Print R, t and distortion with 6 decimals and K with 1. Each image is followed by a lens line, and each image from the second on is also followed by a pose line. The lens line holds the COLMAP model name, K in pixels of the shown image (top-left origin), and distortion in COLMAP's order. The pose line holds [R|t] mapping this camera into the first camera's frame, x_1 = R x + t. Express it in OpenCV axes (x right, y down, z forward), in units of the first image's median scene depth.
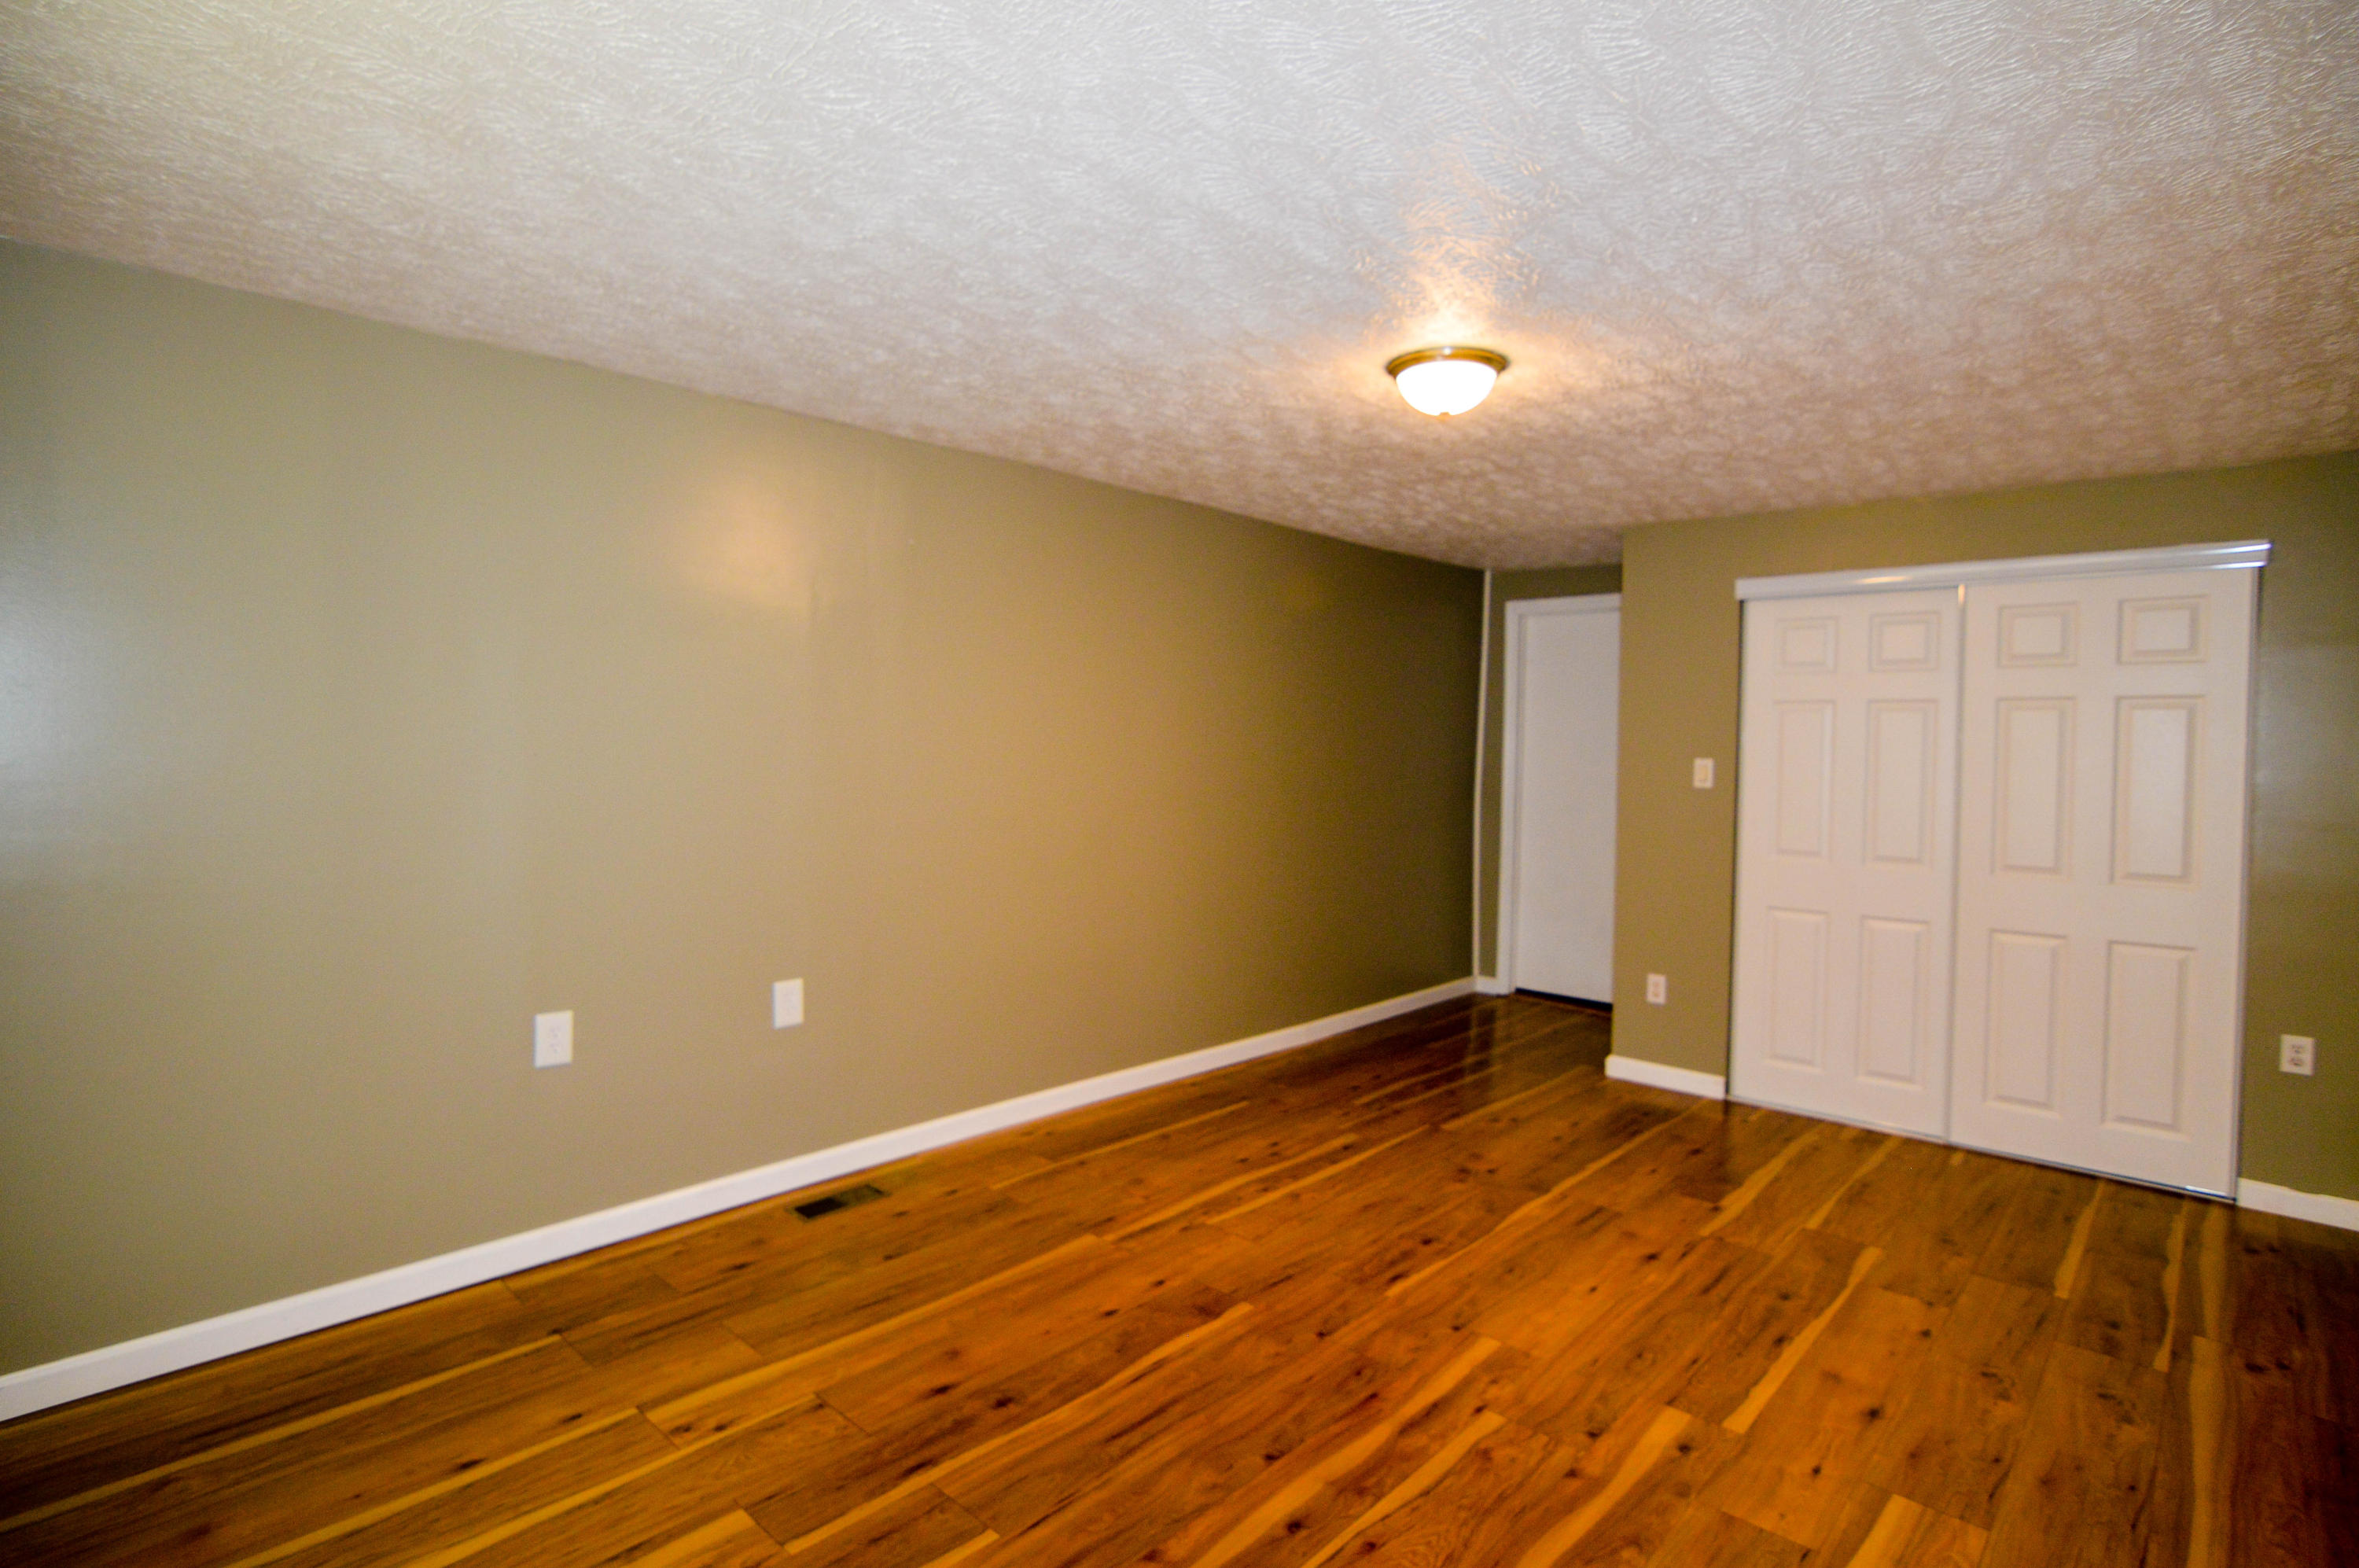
lens RADIAL K [[1160.4, 0, 1170.3], [0, 1160.4, 772.6], [0, 0, 1]] dist [-0.034124, 0.013091]
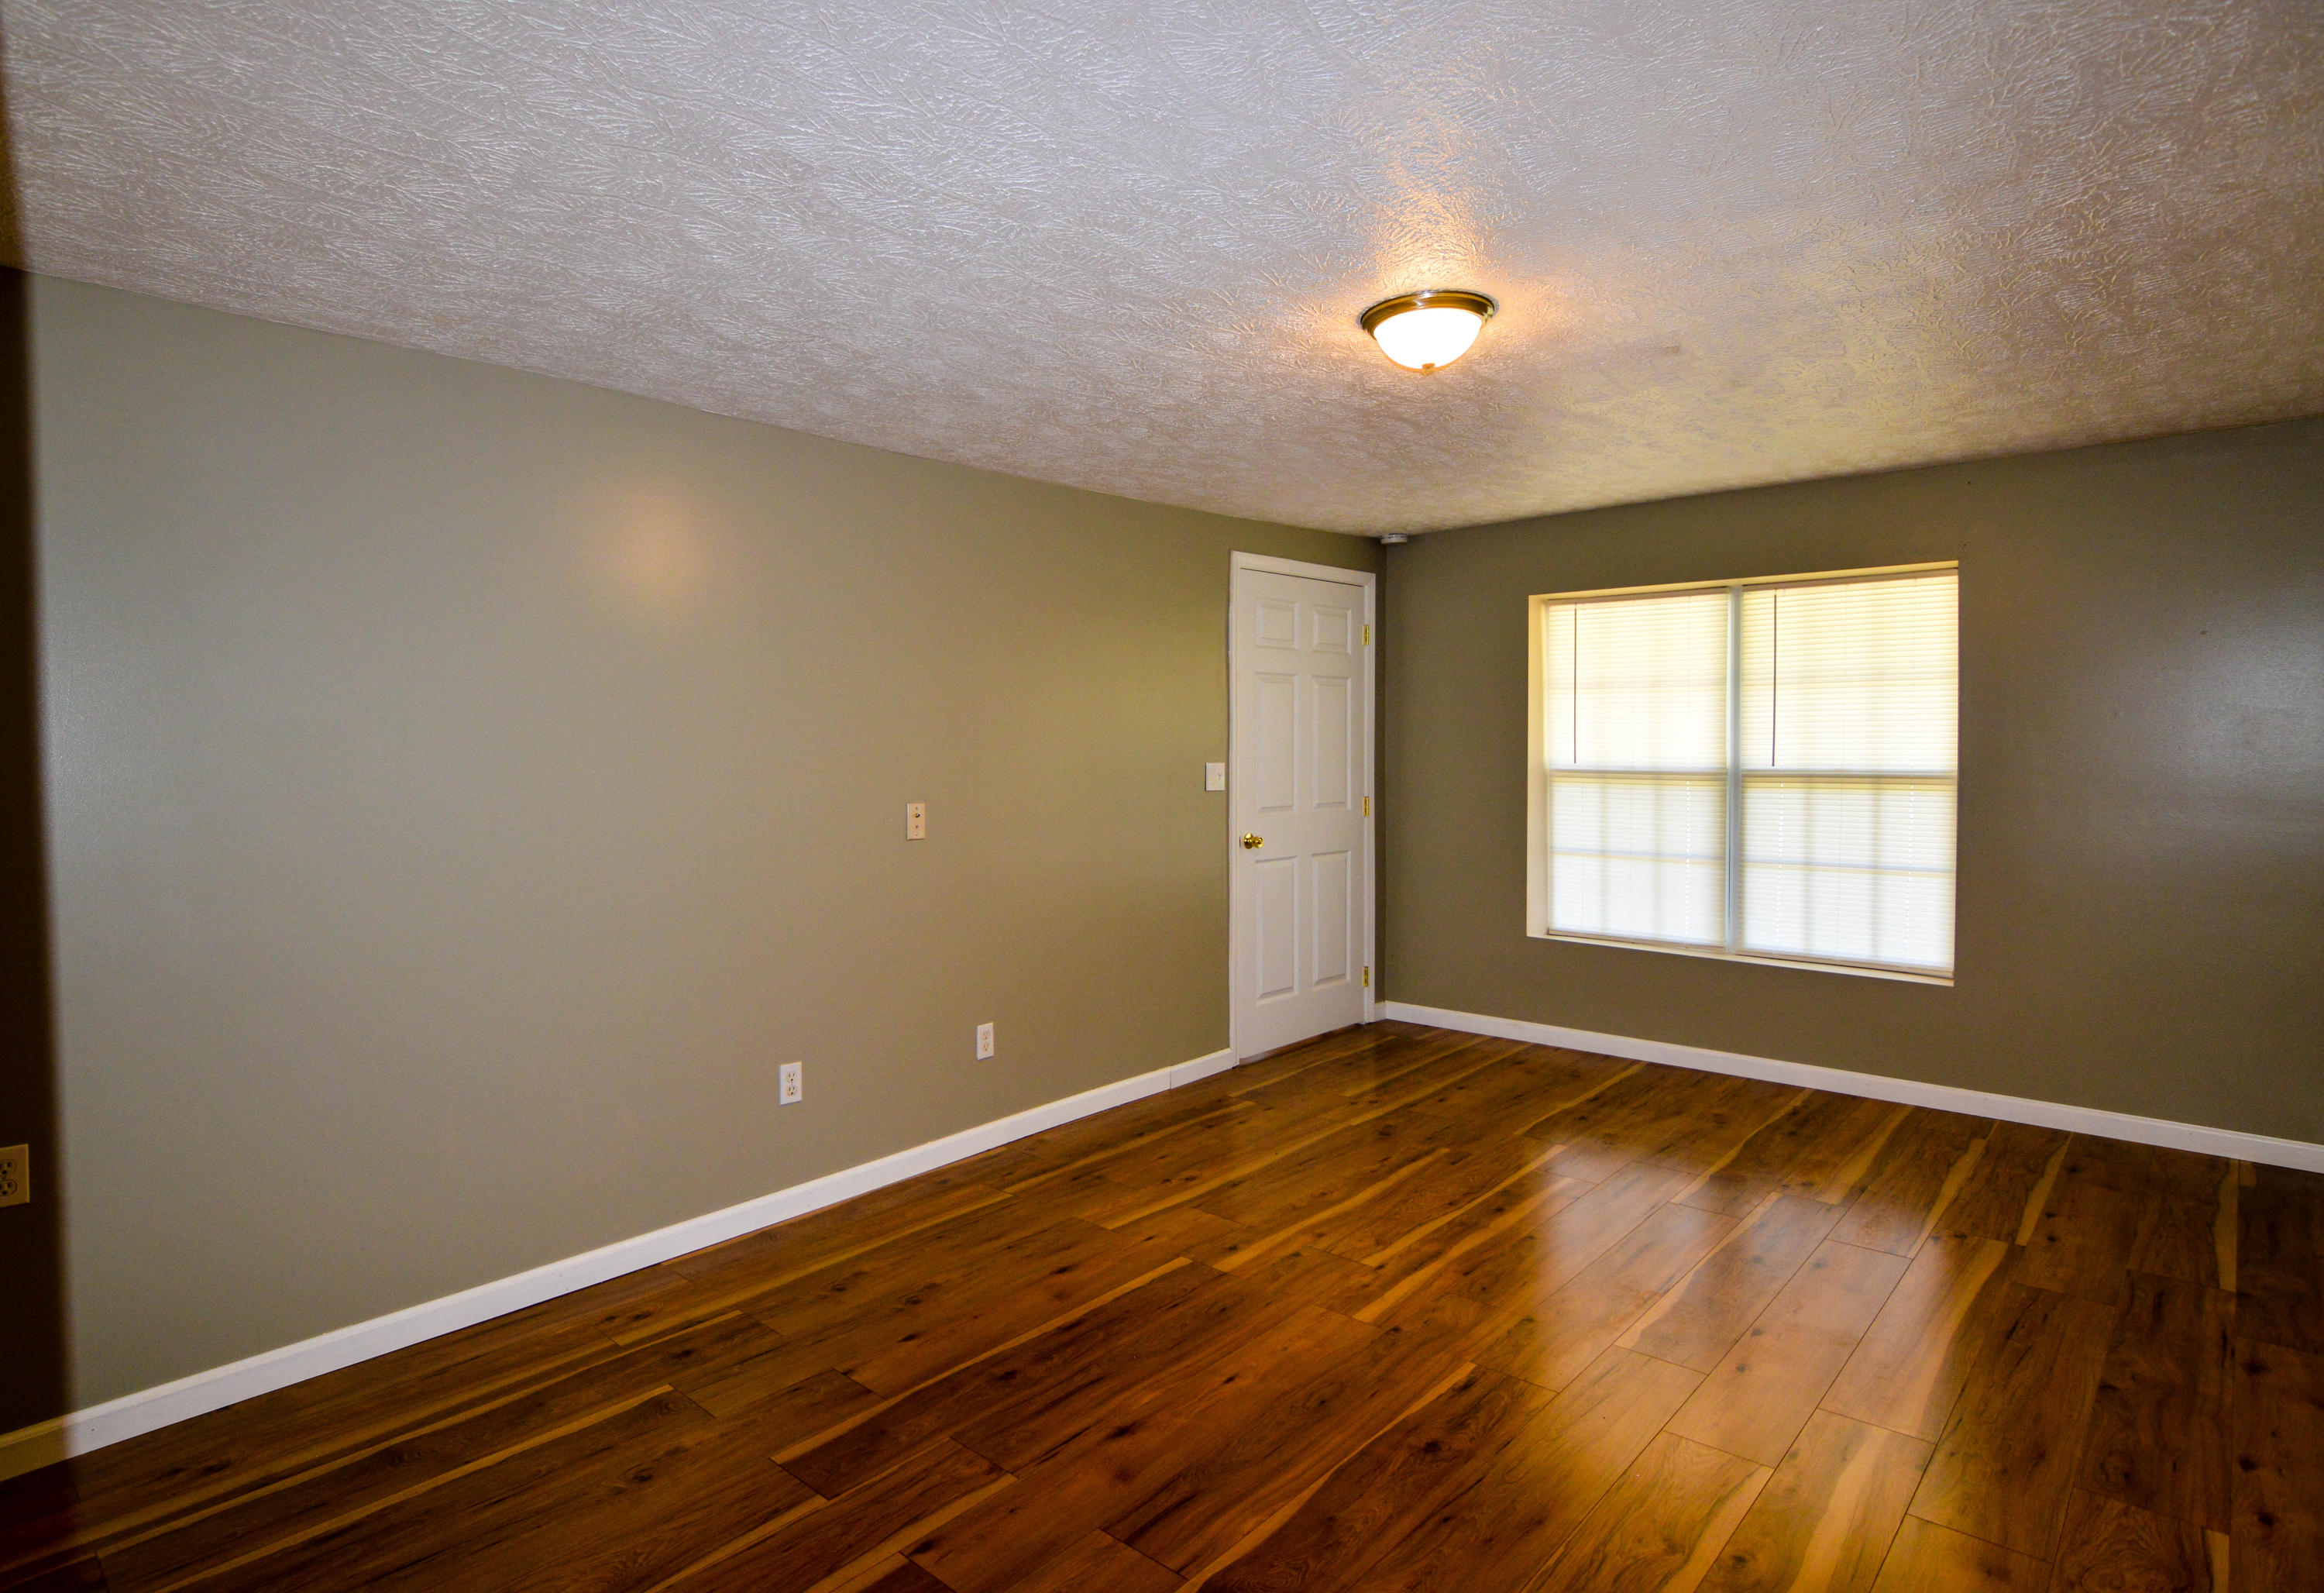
lens RADIAL K [[1230.2, 0, 1127.8], [0, 1230.2, 790.3], [0, 0, 1]] dist [-0.032523, 0.012840]
pose [[-0.999982, -0.004692, -0.003815, 0.466155], [-0.004927, 0.997941, 0.063950, -0.039086], [0.003507, 0.063967, -0.997946, 1.937940]]
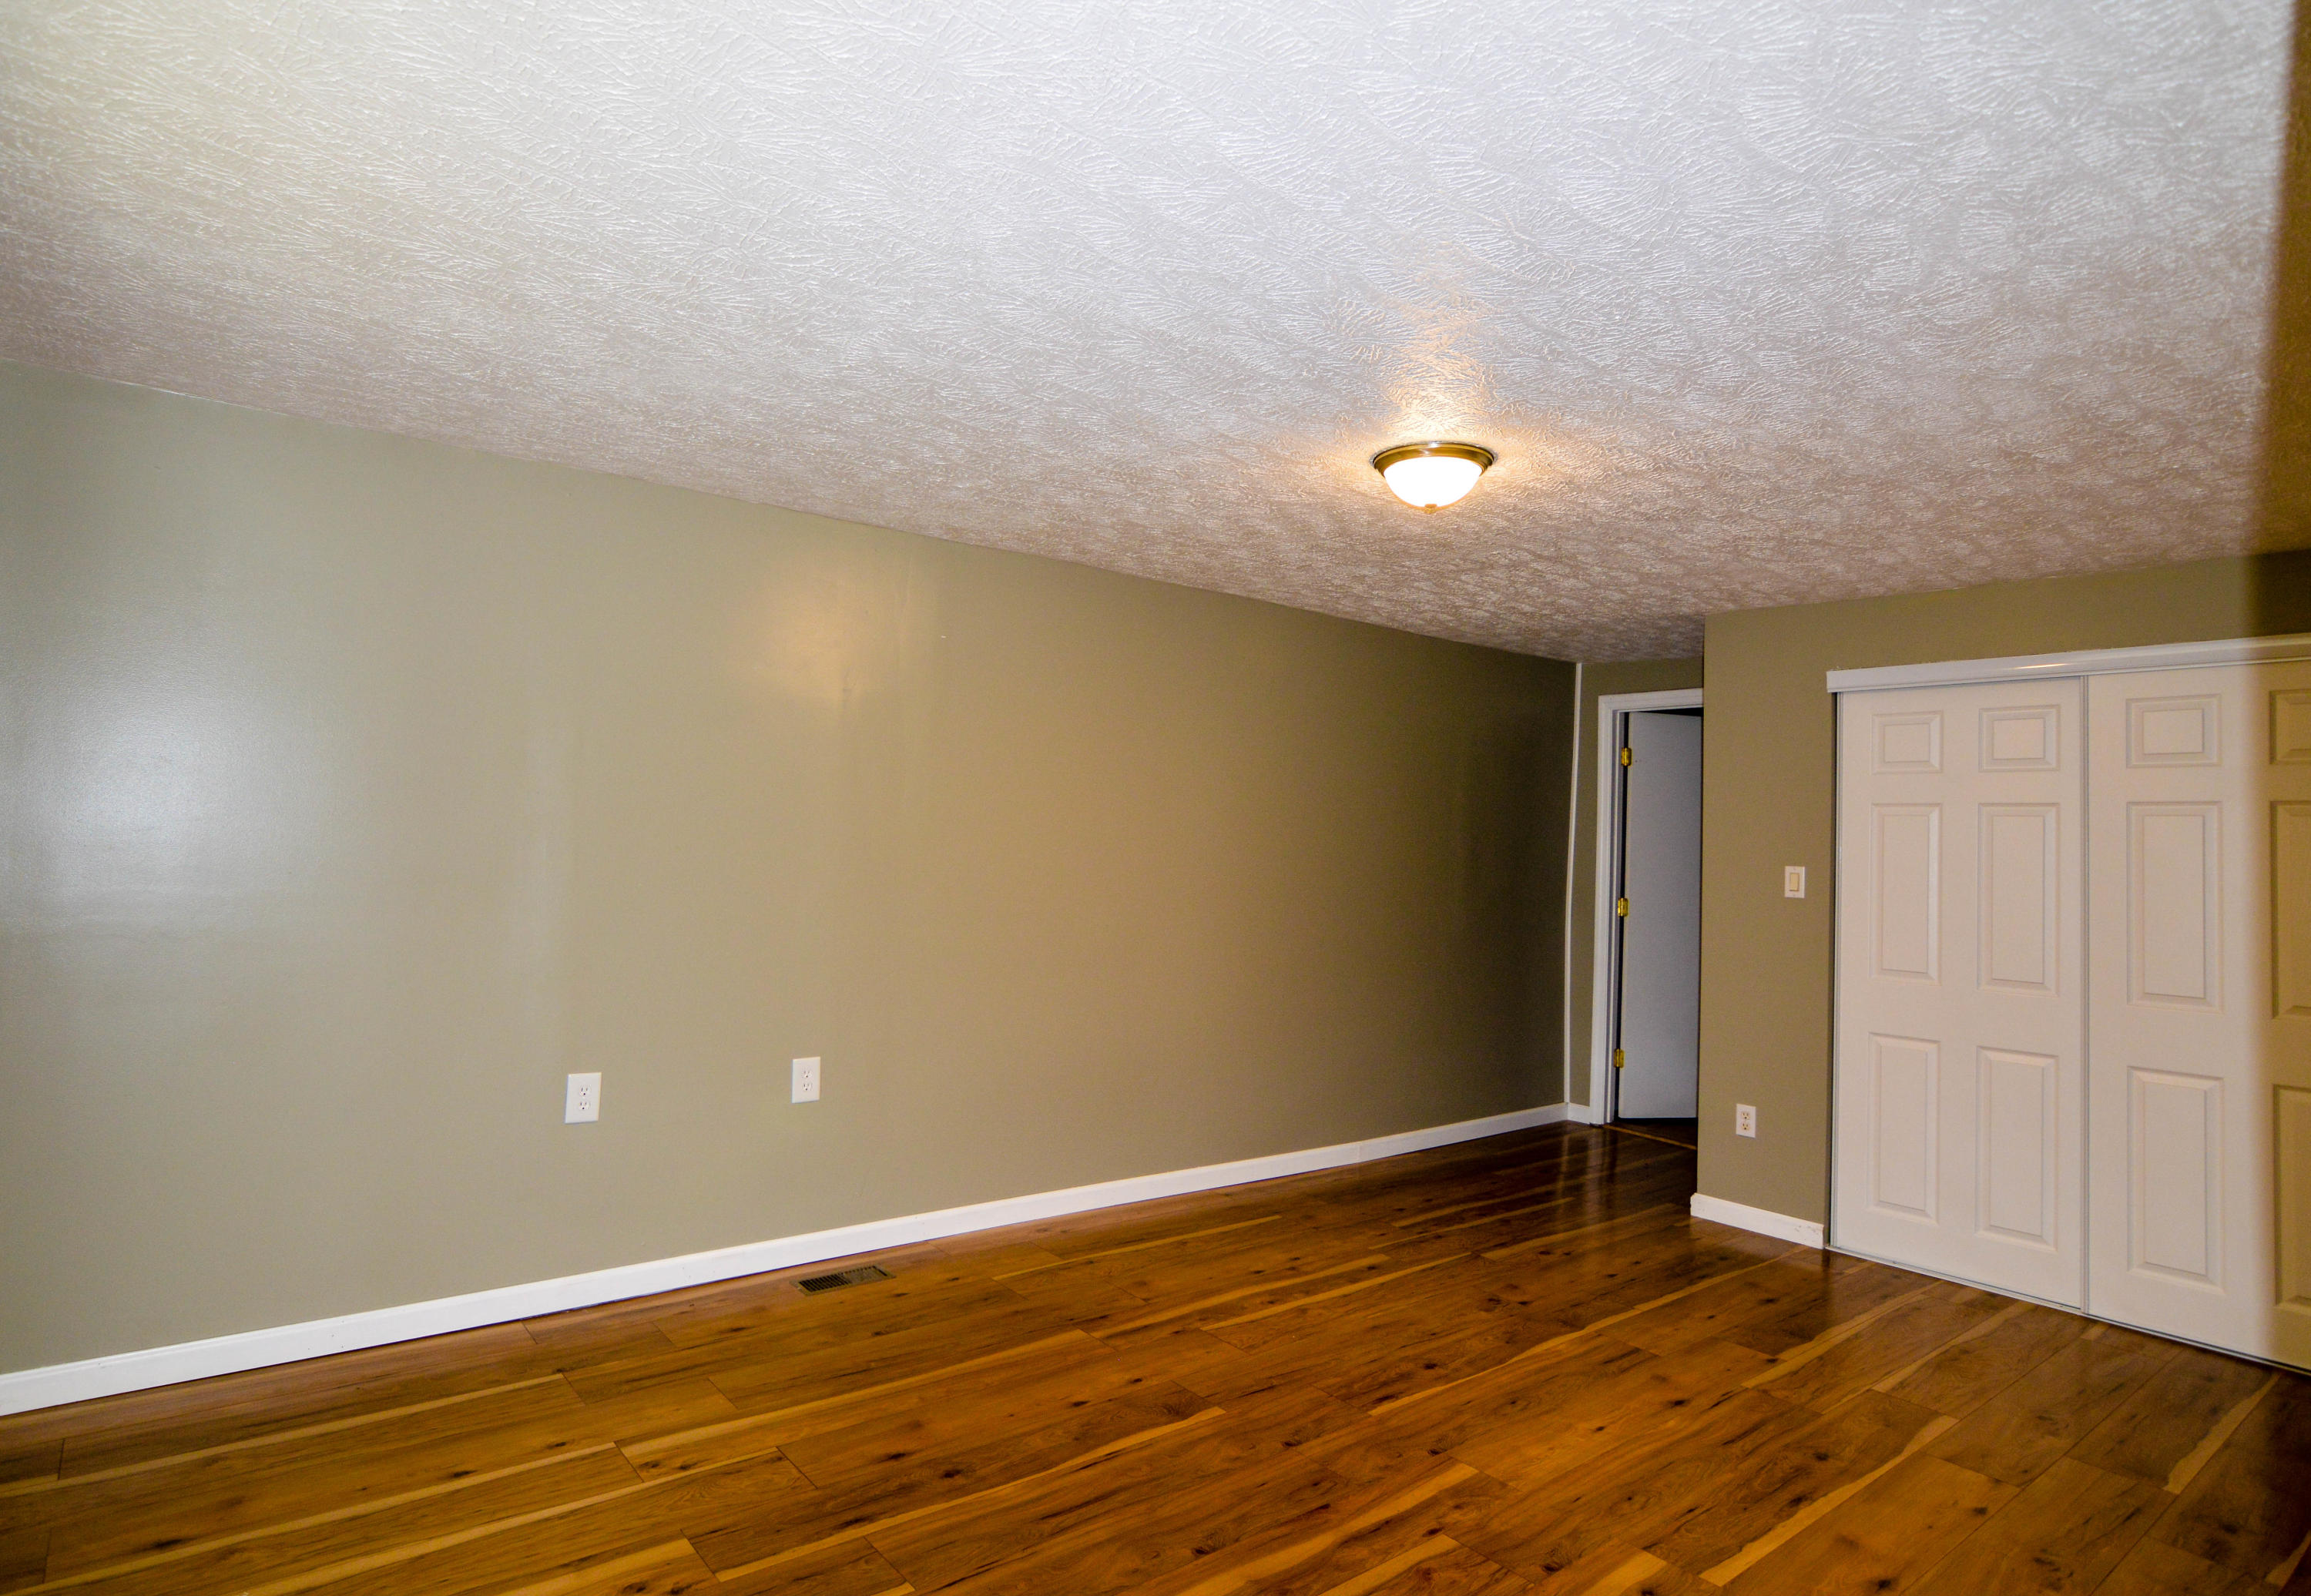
lens RADIAL K [[1241.1, 0, 1104.5], [0, 1241.1, 787.4], [0, 0, 1]] dist [-0.037193, 0.016675]
pose [[0.986875, 0.012369, -0.161011, 0.131526], [-0.024272, 0.997097, -0.072170, 0.015322], [0.159651, 0.075131, 0.984310, -0.078441]]
